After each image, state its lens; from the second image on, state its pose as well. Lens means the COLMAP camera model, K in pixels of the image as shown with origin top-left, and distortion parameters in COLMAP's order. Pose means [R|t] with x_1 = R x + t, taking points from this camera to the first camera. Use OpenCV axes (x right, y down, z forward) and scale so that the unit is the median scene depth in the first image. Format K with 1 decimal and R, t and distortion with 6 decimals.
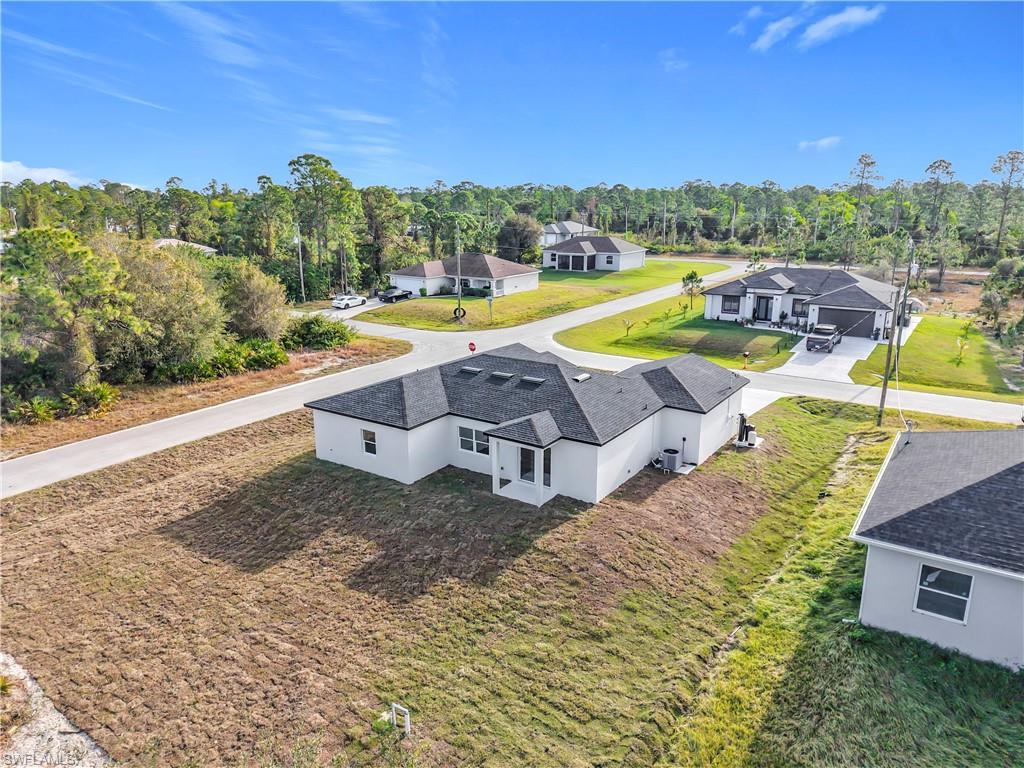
lens RADIAL K [[698.1, 0, 515.1], [0, 698.1, 384.0], [0, 0, 1]] dist [0.012131, -0.005175]
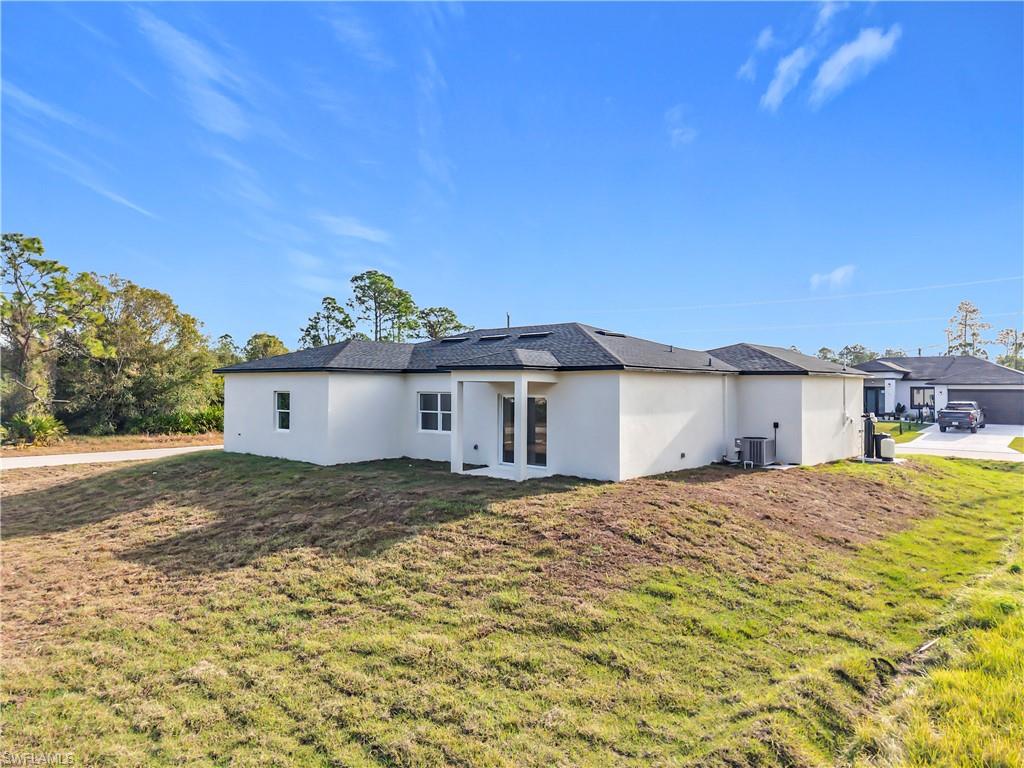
lens RADIAL K [[698.1, 0, 510.4], [0, 698.1, 382.1], [0, 0, 1]] dist [0.012131, -0.005175]
pose [[0.992196, 0.008474, -0.124398, 0.126154], [-0.039346, 0.967991, -0.247883, 0.306748], [0.118315, 0.250843, 0.960770, 0.542019]]
